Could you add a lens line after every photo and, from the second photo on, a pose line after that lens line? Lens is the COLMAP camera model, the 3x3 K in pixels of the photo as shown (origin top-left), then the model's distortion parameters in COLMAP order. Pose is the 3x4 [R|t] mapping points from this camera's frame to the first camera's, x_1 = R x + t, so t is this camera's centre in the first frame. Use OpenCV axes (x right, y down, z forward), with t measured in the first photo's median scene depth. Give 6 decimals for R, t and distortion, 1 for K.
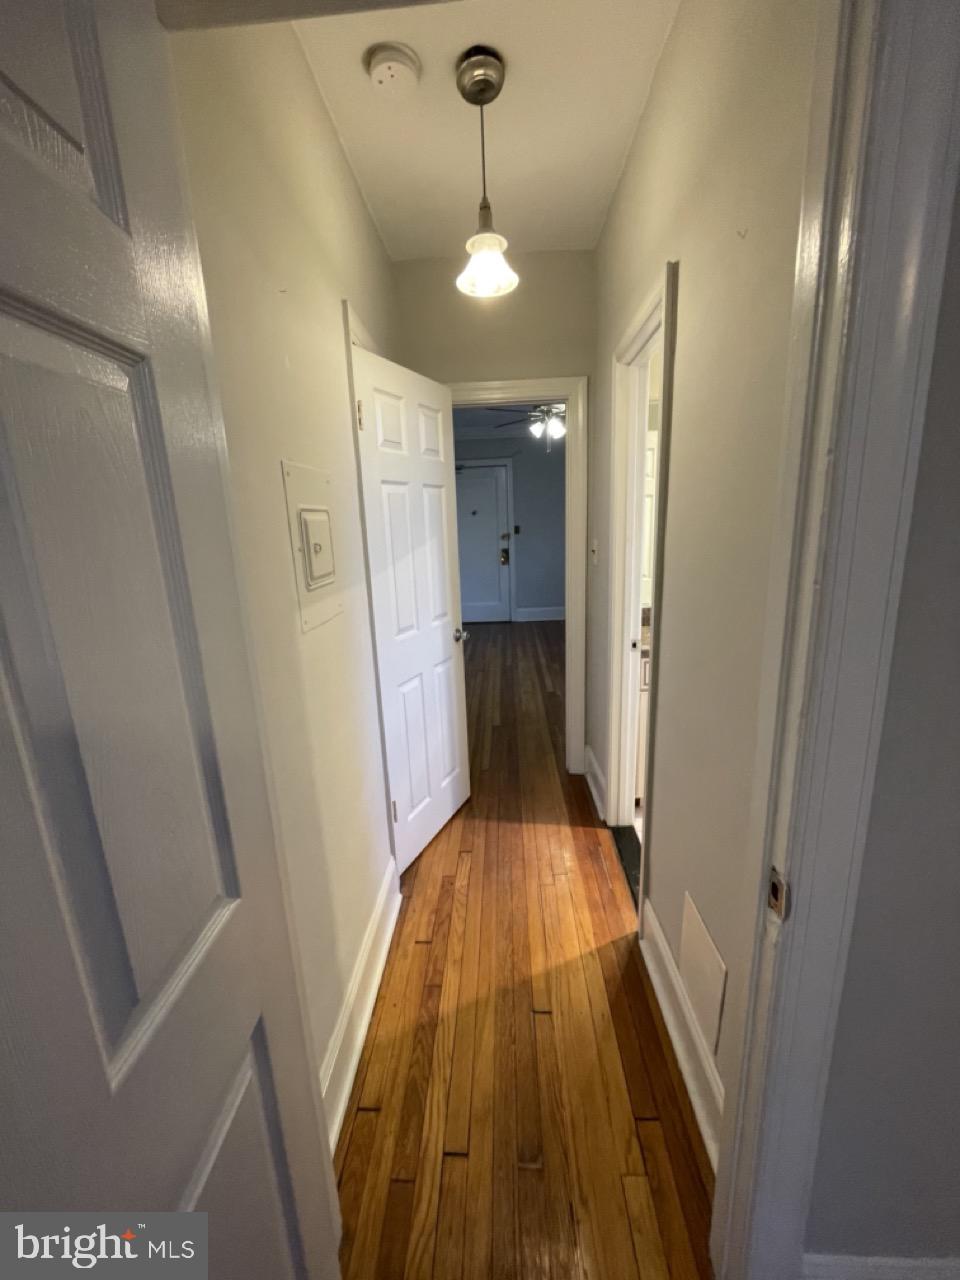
lens RADIAL K [[506.6, 0, 477.3], [0, 506.6, 635.7], [0, 0, 1]] dist [-0.000278, -0.000074]
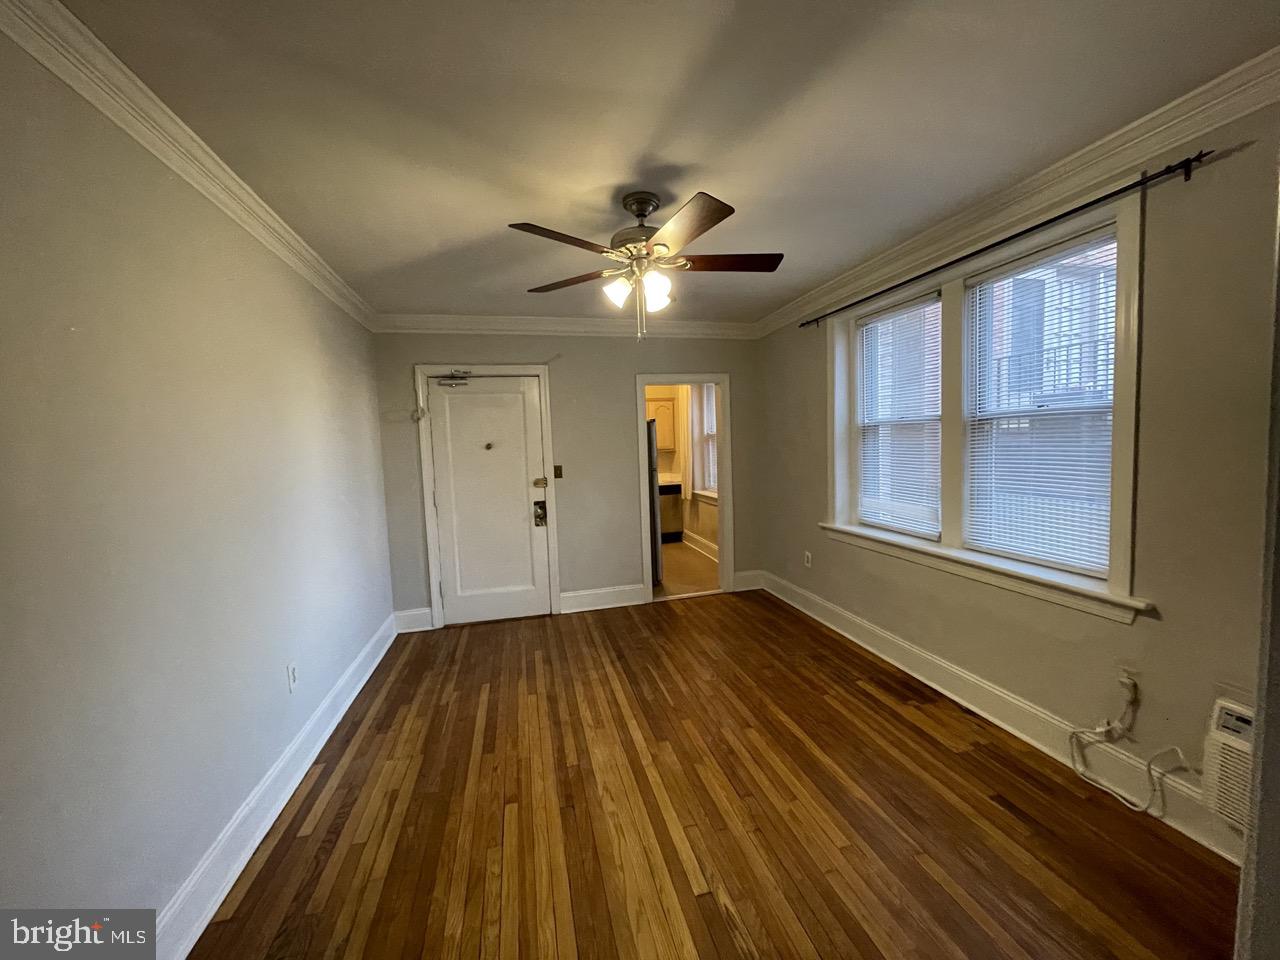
lens RADIAL K [[512.5, 0, 639.5], [0, 512.5, 480.5], [0, 0, 1]] dist [0.001594, -0.000314]
pose [[0.959493, -0.013244, 0.281419, -0.006379], [0.059503, 0.985887, -0.156478, -0.091930], [-0.275375, 0.166885, 0.946741, 0.361320]]
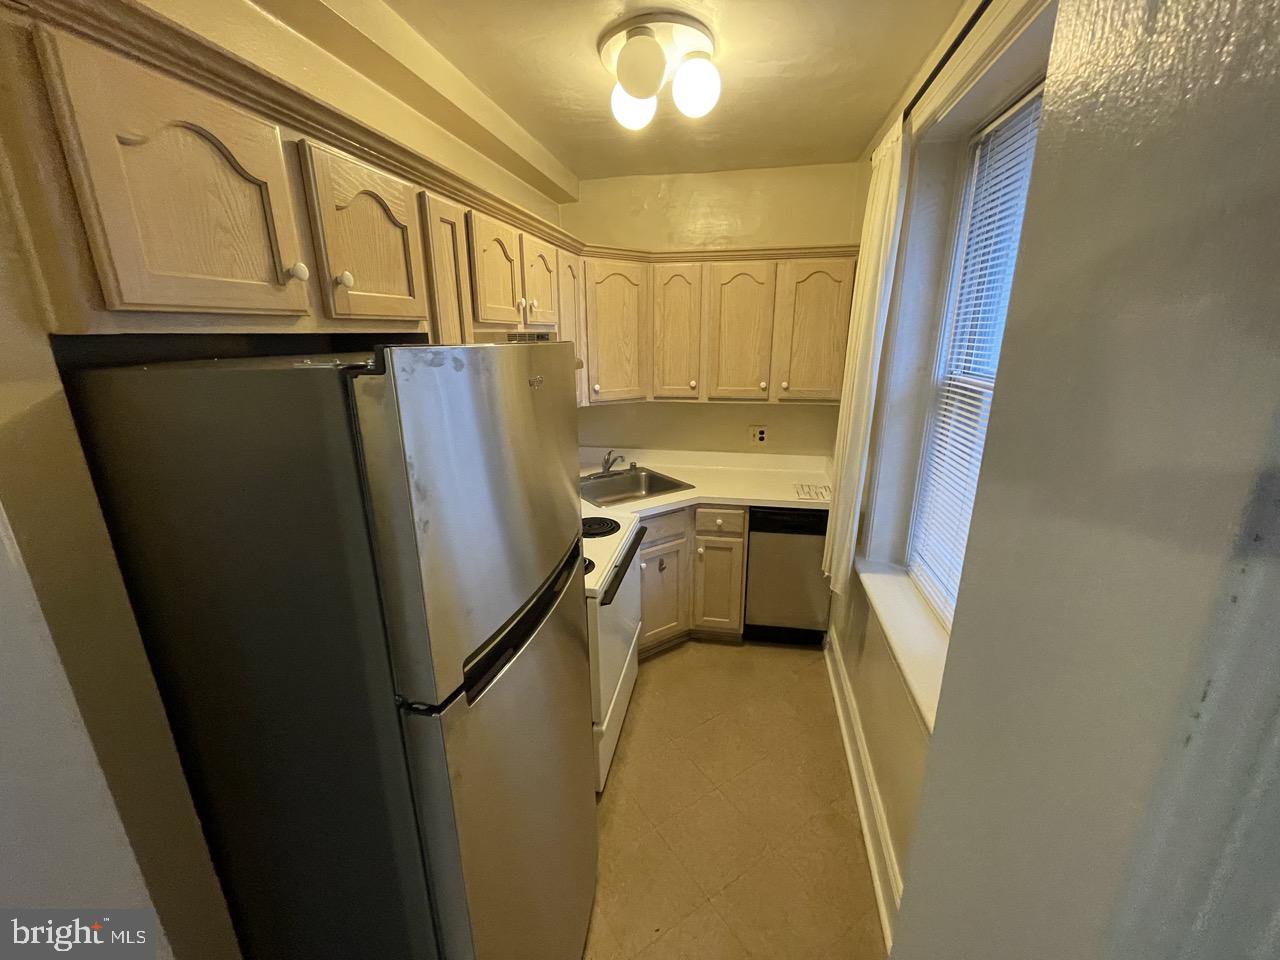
lens RADIAL K [[512.6, 0, 636.8], [0, 512.6, 478.7], [0, 0, 1]] dist [0.000040, -0.000405]
pose [[0.989142, 0.074557, -0.126643, 0.293979], [-0.067127, 0.995819, 0.061959, -0.291728], [0.130733, -0.052785, 0.990011, 0.995570]]
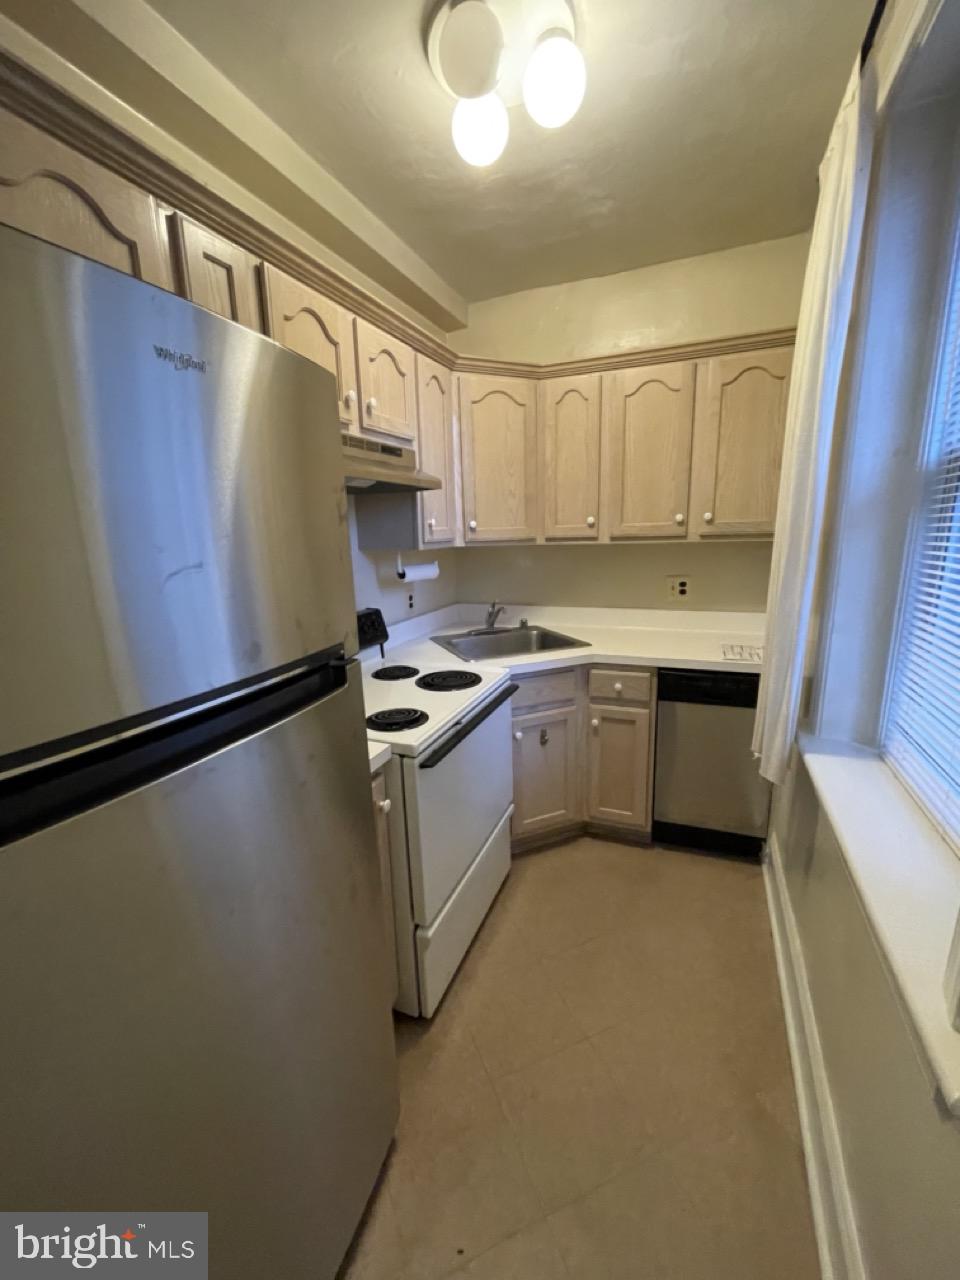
lens RADIAL K [[510.8, 0, 478.7], [0, 510.8, 643.1], [0, 0, 1]] dist [-0.002314, -0.000400]
pose [[0.941662, 0.087034, -0.325113, 0.329374], [-0.084149, 0.996189, 0.022954, -0.264245], [0.325872, 0.005743, 0.945397, 1.070049]]
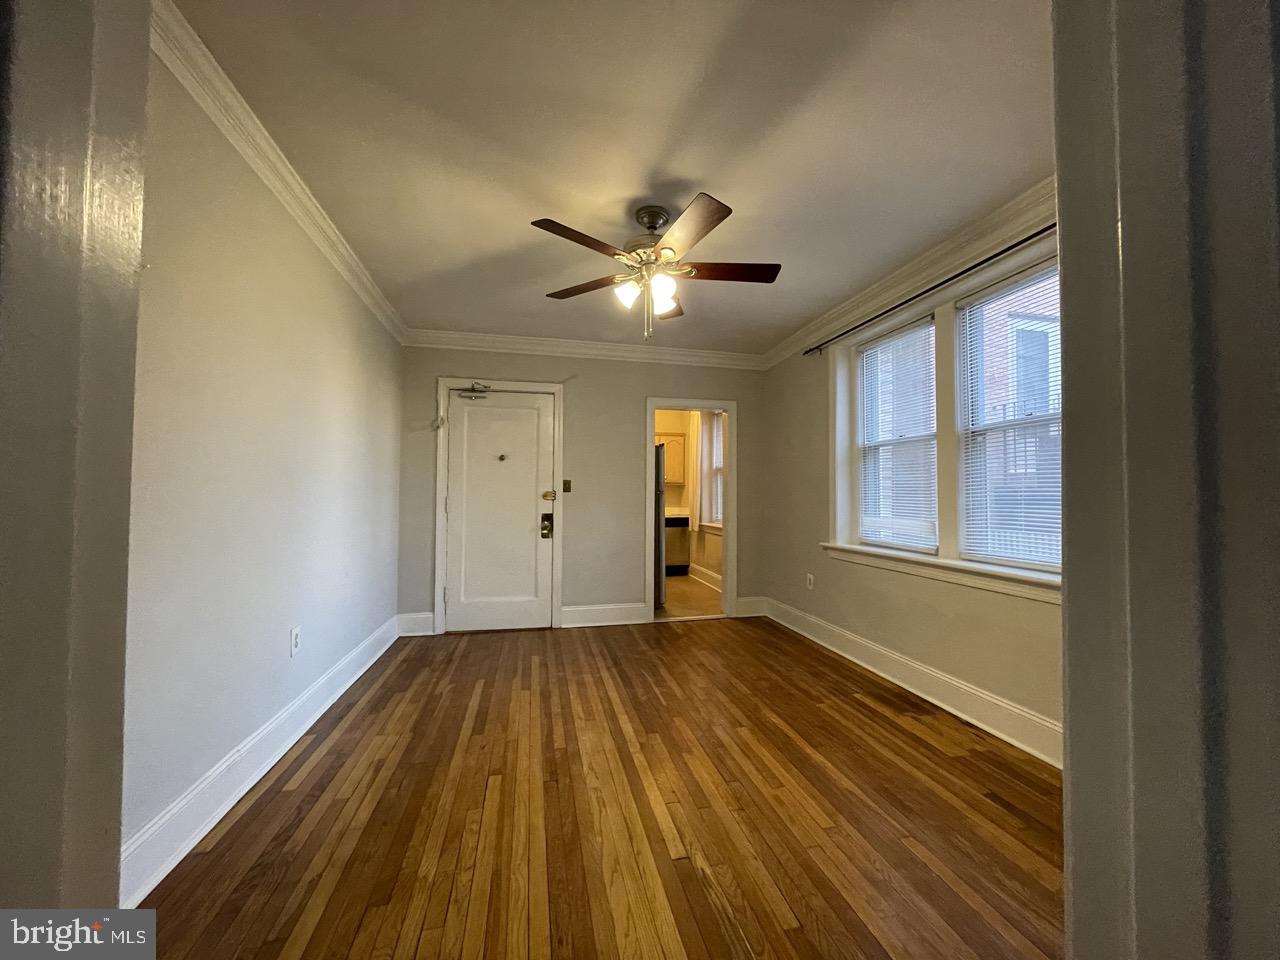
lens RADIAL K [[511.0, 0, 638.8], [0, 511.0, 478.7], [0, 0, 1]] dist [-0.002193, -0.000106]
pose [[0.965937, 0.057591, 0.252289, -0.000386], [0.010588, 0.965309, -0.260896, -0.042958], [-0.258562, 0.254680, 0.931818, 0.354238]]
